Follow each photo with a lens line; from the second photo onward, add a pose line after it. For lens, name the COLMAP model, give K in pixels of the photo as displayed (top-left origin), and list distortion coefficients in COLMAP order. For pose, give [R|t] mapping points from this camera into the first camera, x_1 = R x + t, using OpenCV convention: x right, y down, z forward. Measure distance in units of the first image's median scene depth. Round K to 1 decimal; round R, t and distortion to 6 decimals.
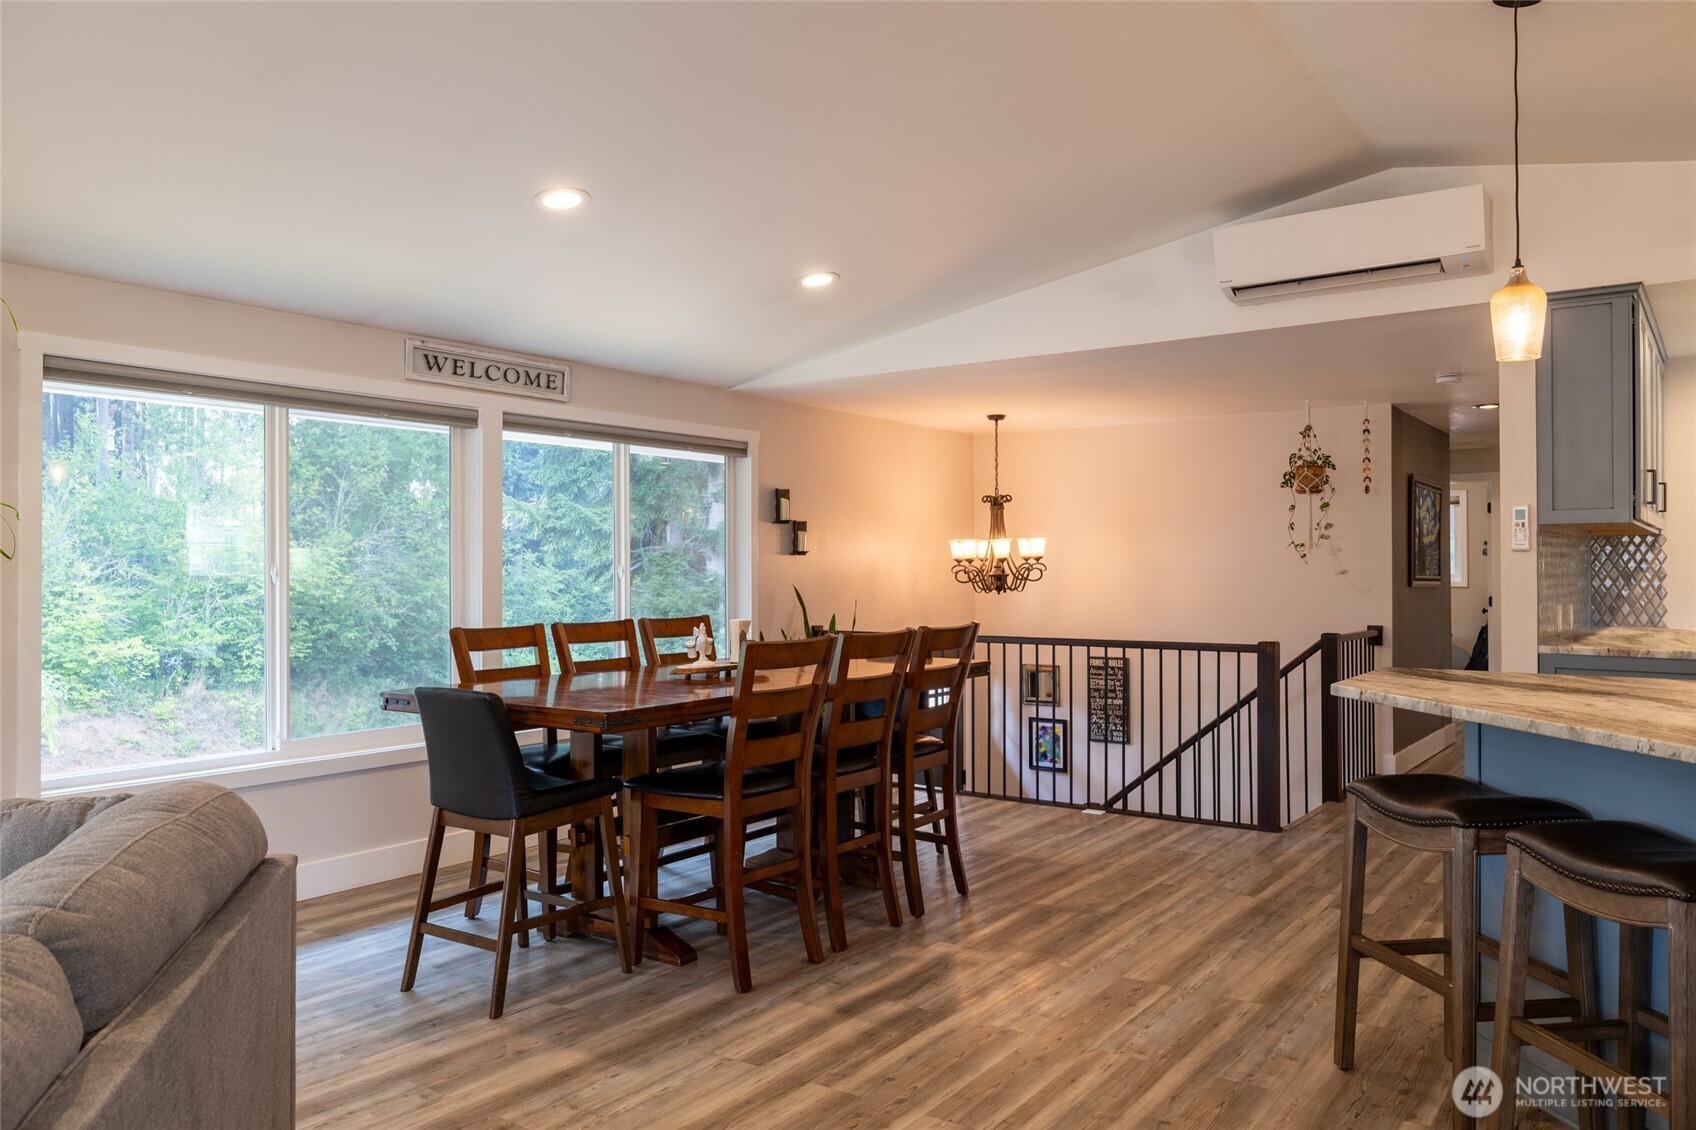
lens RADIAL K [[1227.6, 0, 832.5], [0, 1227.6, 558.6], [0, 0, 1]] dist [-0.000470, -0.000442]
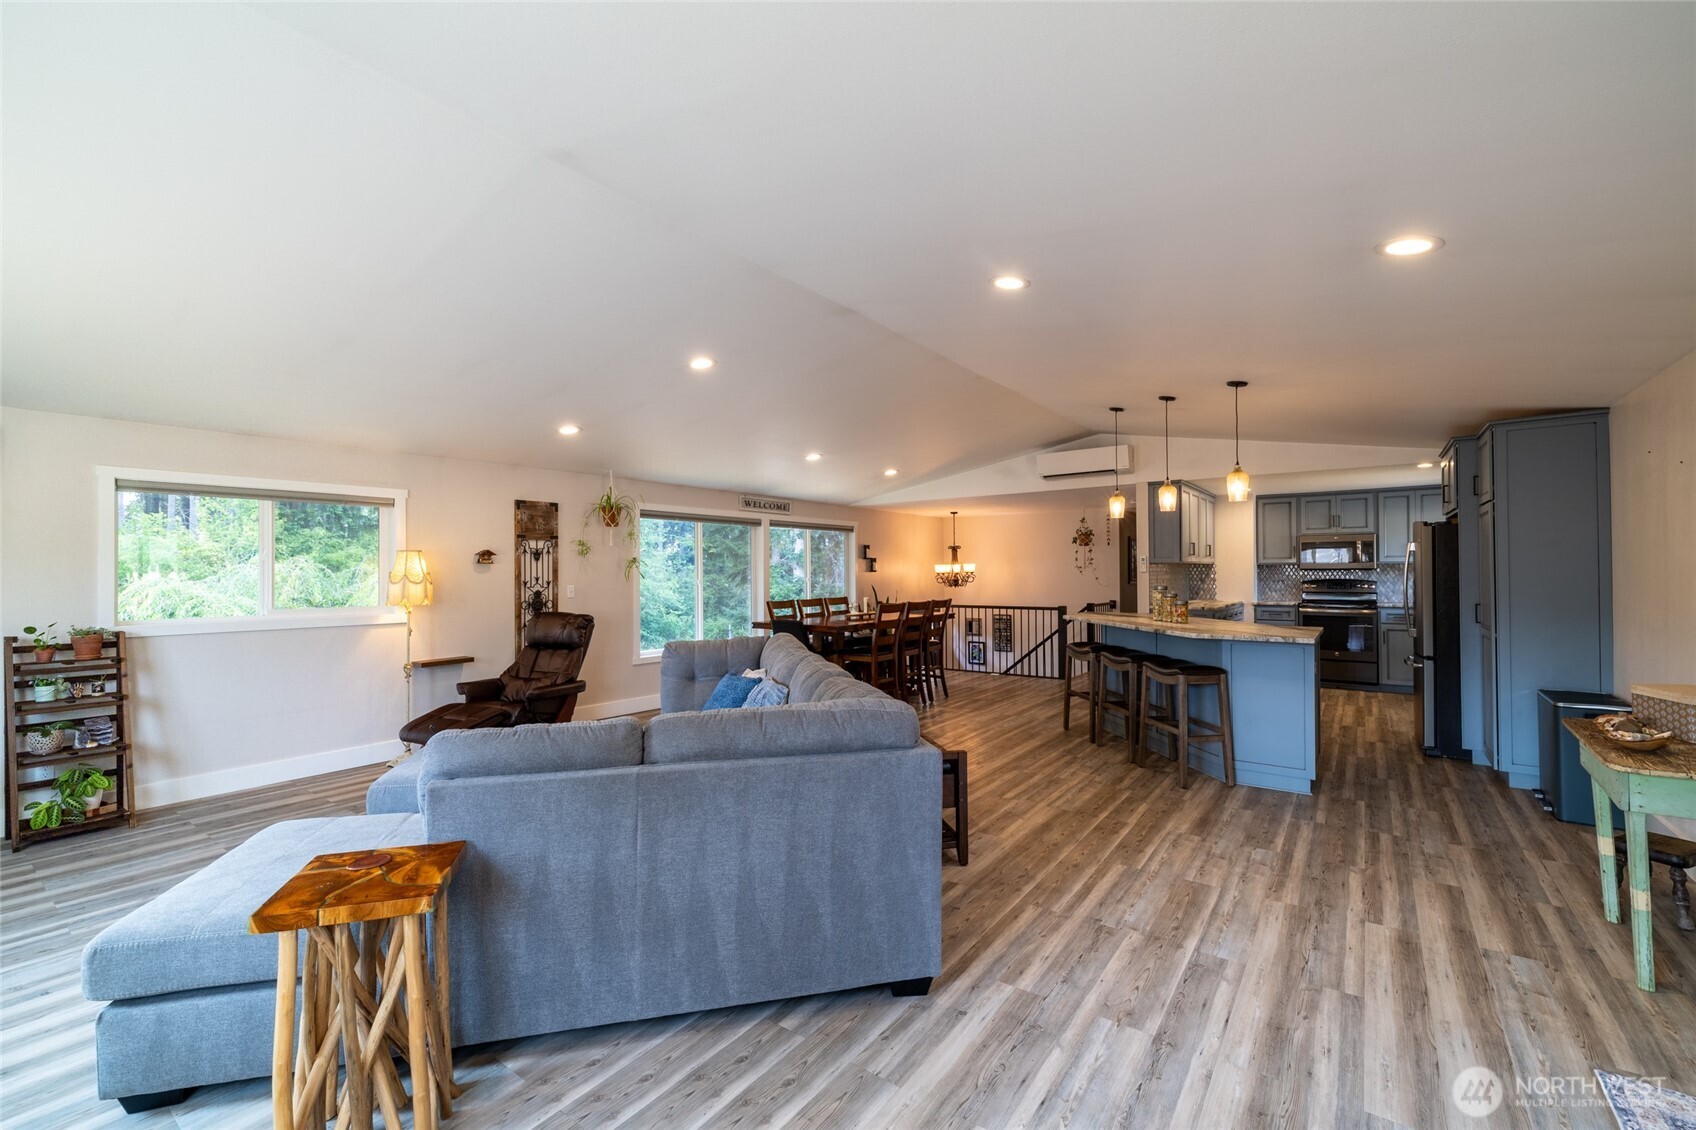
lens RADIAL K [[710.4, 0, 846.6], [0, 710.4, 564.9], [0, 0, 1]] dist [0.000050, 0.000438]
pose [[0.999973, -0.004863, -0.005499, -0.097876], [0.004853, 0.999986, -0.001863, -0.019875], [0.005508, 0.001837, 0.999983, -0.541694]]
